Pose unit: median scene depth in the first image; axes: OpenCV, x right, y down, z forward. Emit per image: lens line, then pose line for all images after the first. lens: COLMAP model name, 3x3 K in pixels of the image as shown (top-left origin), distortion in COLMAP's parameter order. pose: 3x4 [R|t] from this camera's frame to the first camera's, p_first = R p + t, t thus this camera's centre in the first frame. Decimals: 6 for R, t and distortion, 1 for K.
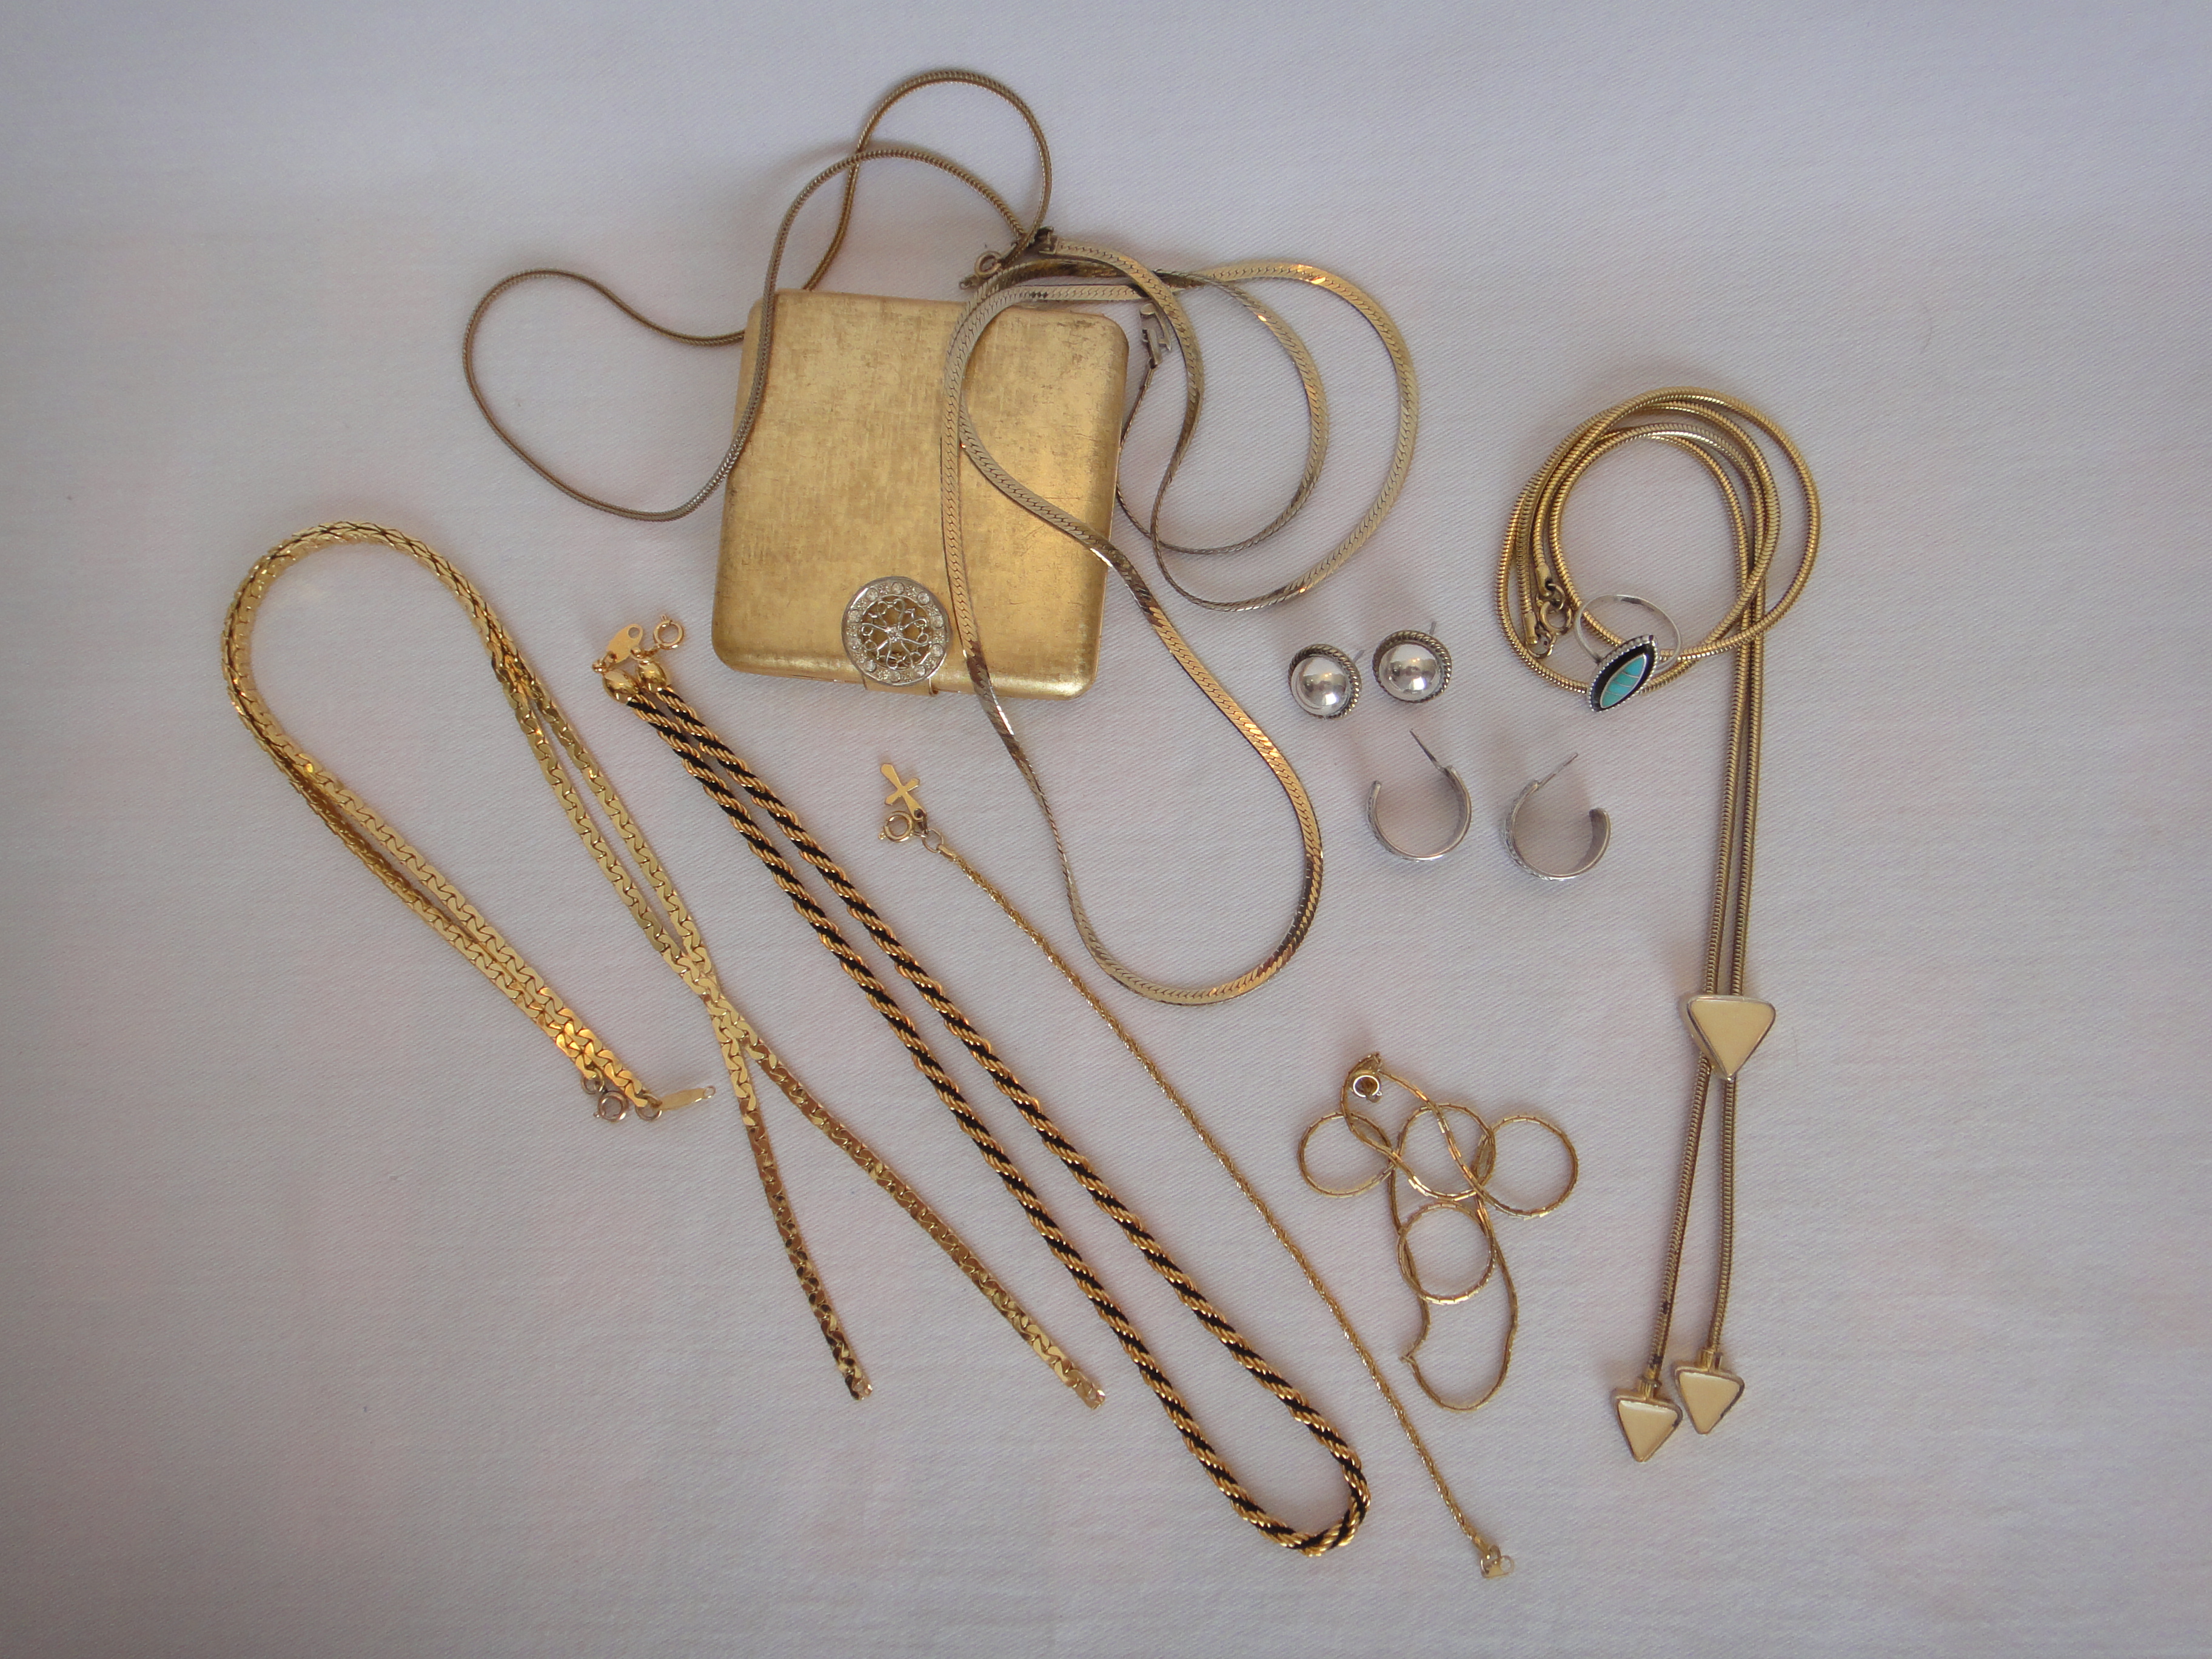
lens RADIAL K [[1602.6, 0, 1092.6], [0, 1602.6, 818.4], [0, 0, 1]] dist [0.010373, 0.009494]
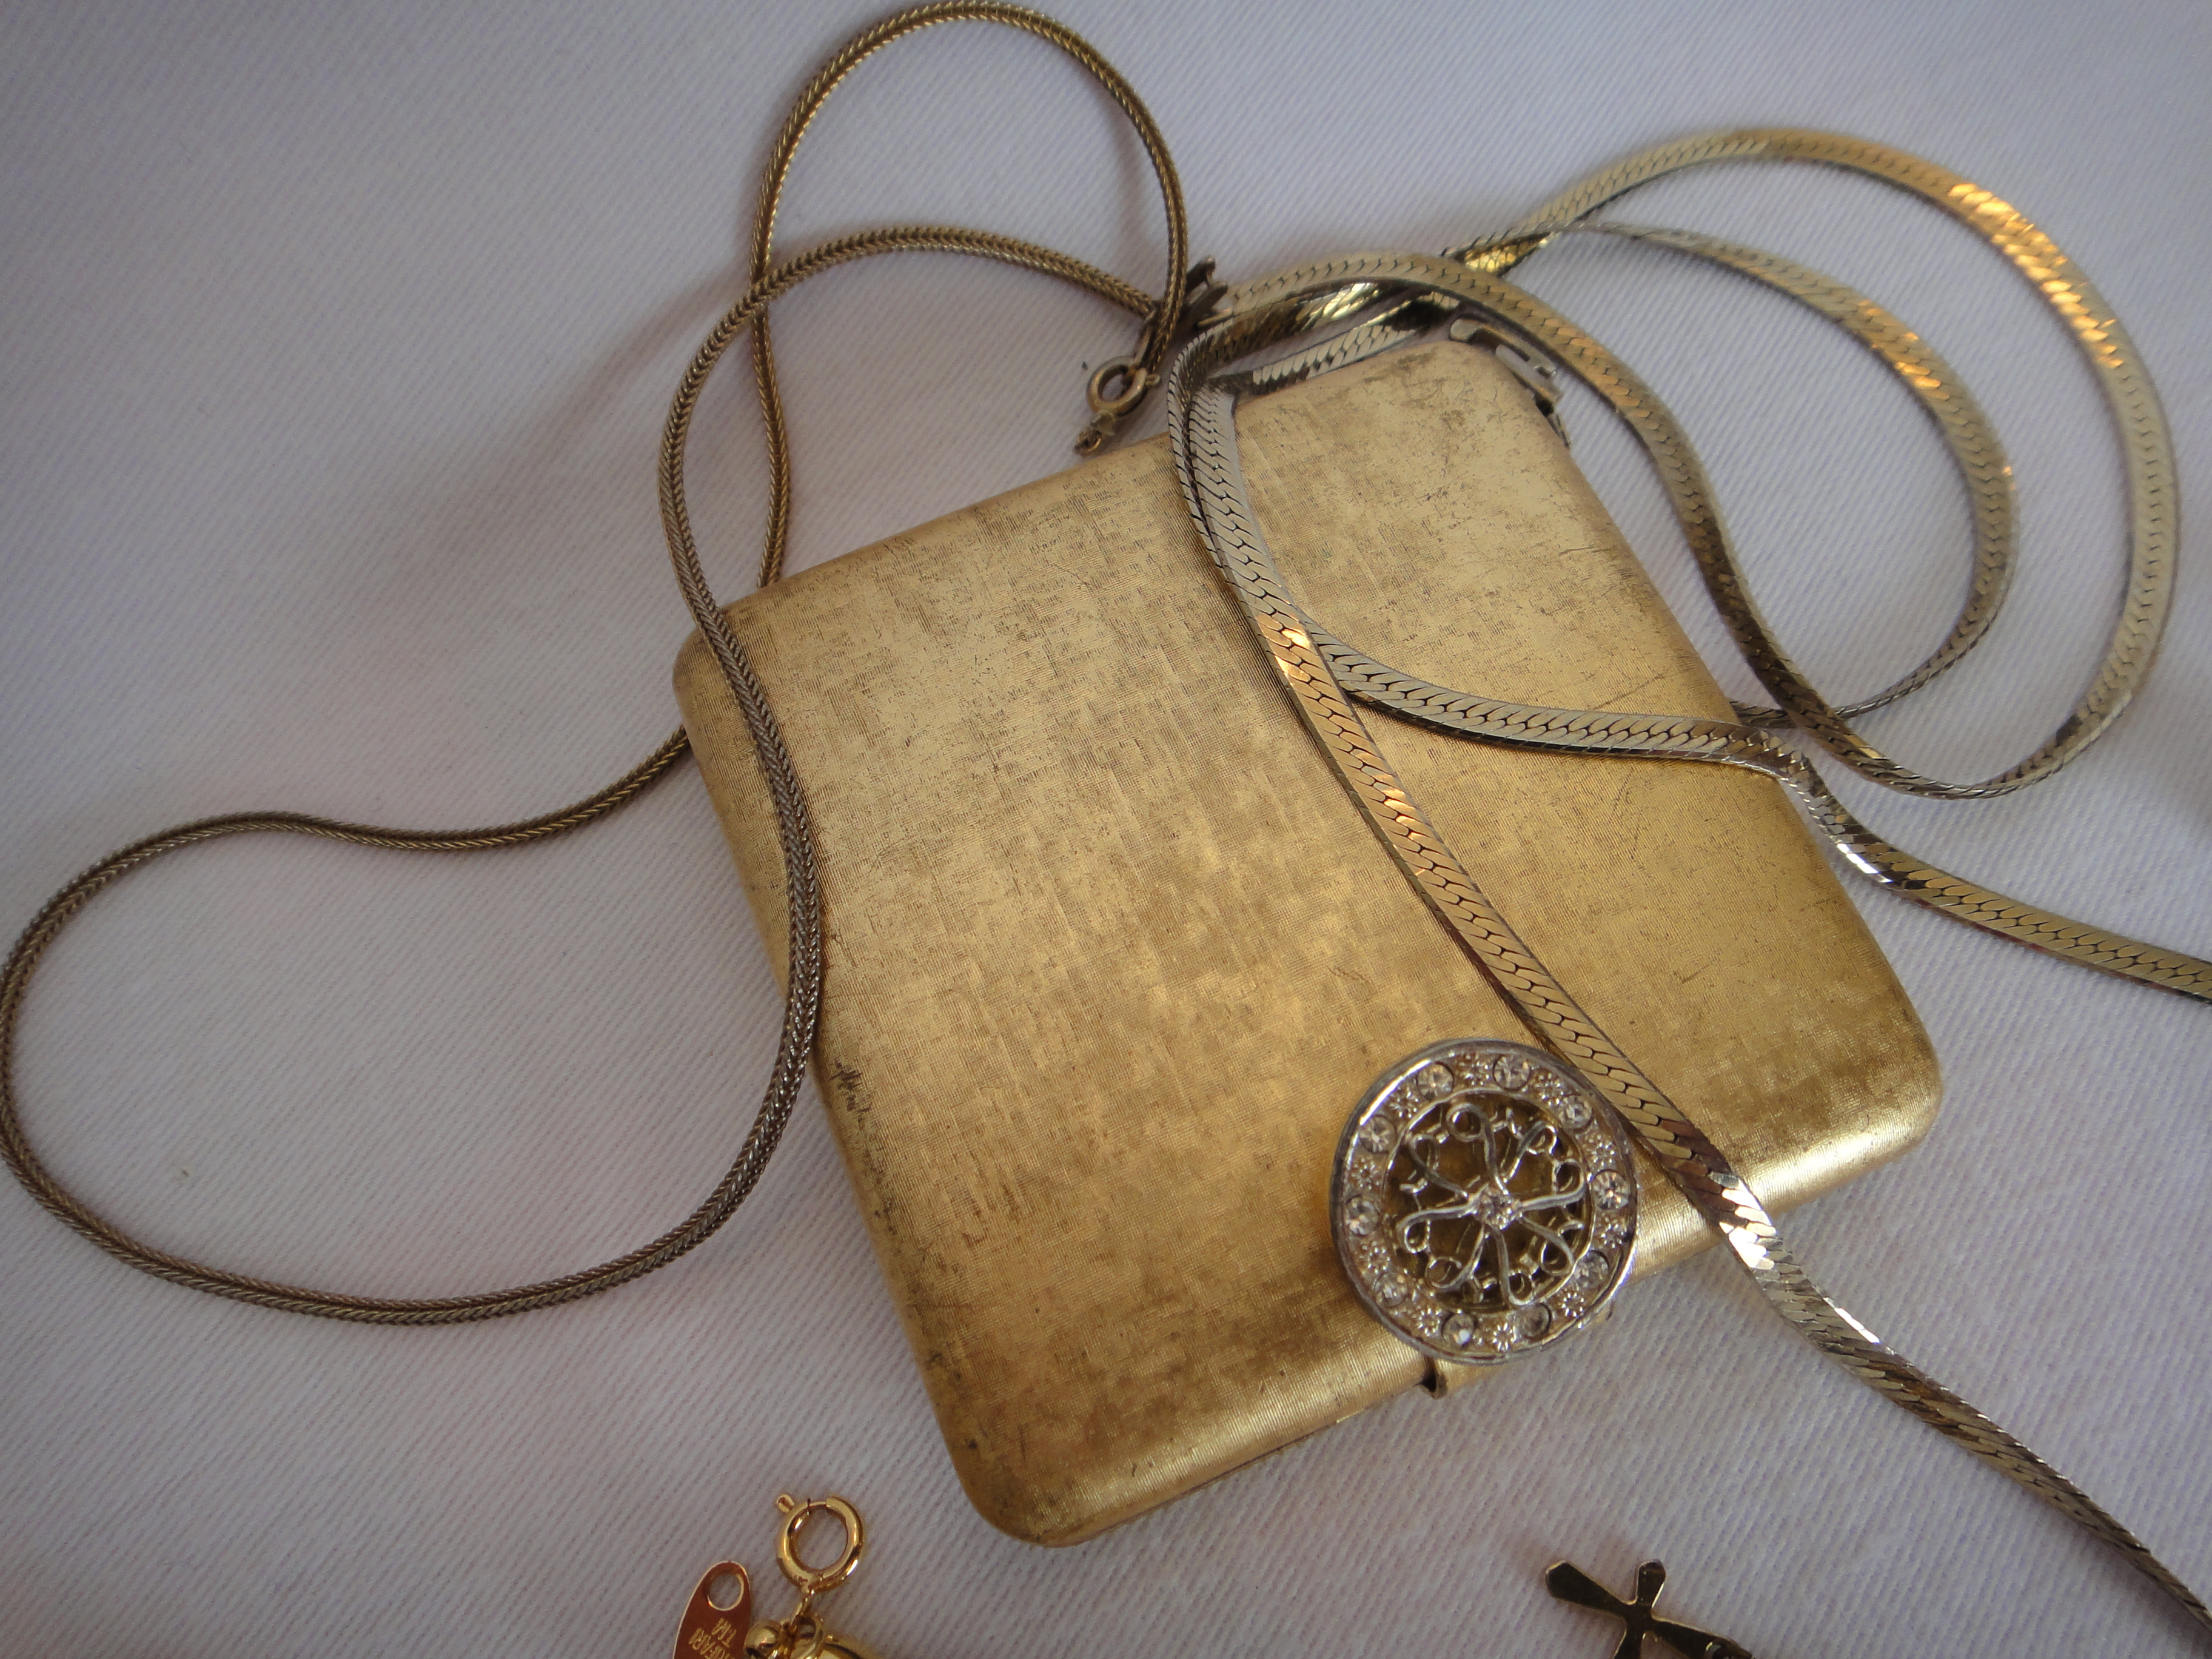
lens RADIAL K [[1602.6, 0, 1111.9], [0, 1602.6, 833.9], [0, 0, 1]] dist [0.010373, 0.009494]
pose [[0.873709, -0.434648, 0.218434, -0.229858], [0.481583, 0.836215, -0.262341, -0.127688], [-0.068632, 0.334403, 0.939928, 0.645768]]
